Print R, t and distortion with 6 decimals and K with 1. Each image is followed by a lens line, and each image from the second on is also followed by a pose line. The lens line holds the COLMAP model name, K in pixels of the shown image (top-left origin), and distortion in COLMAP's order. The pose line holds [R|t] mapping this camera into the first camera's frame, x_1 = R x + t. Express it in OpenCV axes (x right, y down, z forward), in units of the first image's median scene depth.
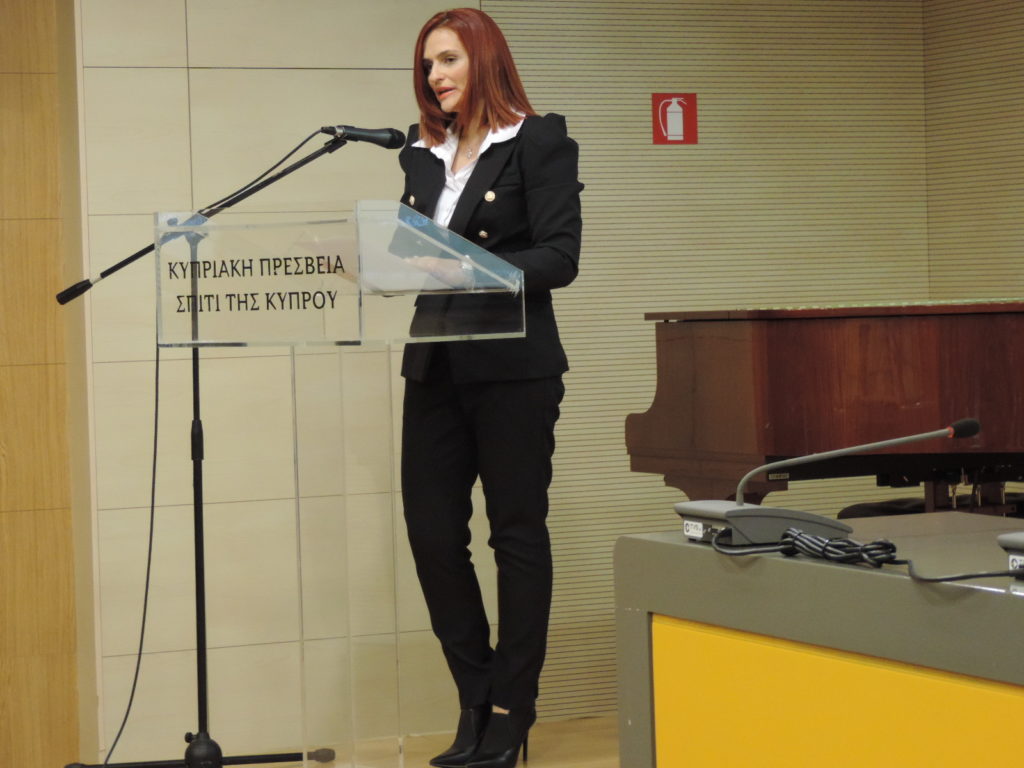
lens RADIAL K [[2964.3, 0, 512.0], [0, 2964.3, 384.0], [0, 0, 1]] dist [0.034443, 0.771383]
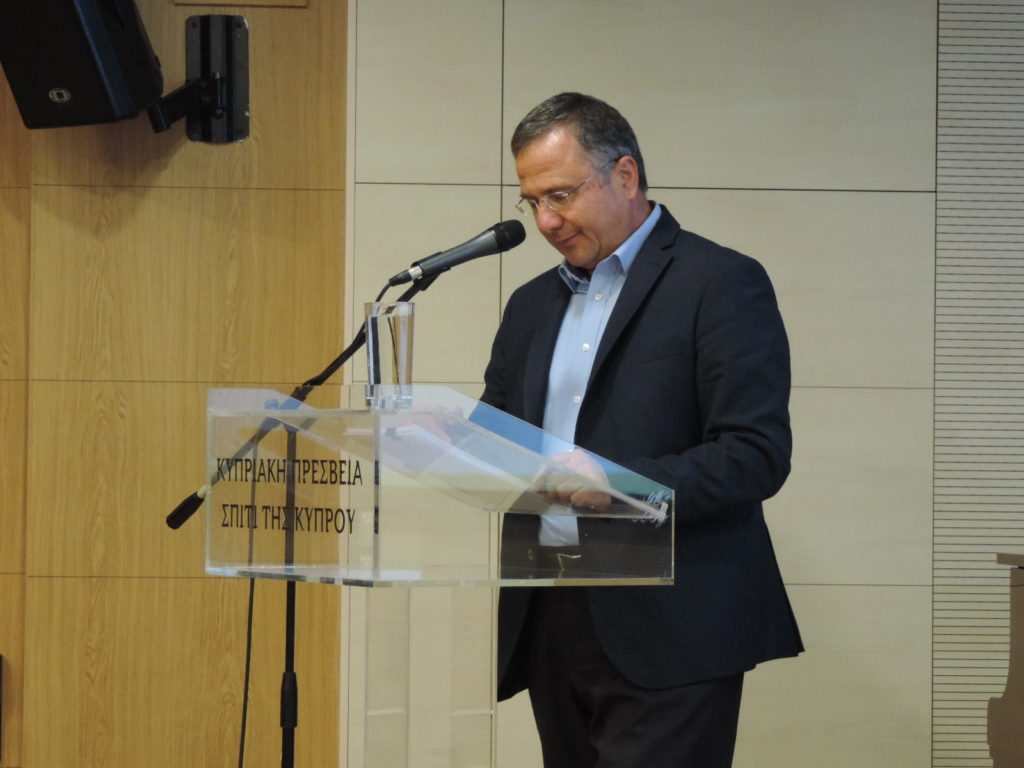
lens RADIAL K [[3897.7, 0, 512.0], [0, 3897.7, 384.0], [0, 0, 1]] dist [0.106459, 1.754311]
pose [[0.934620, 0.033562, -0.354061, 0.282226], [-0.049571, 0.998113, -0.036241, -0.026919], [0.352177, 0.051423, 0.934520, 0.120286]]
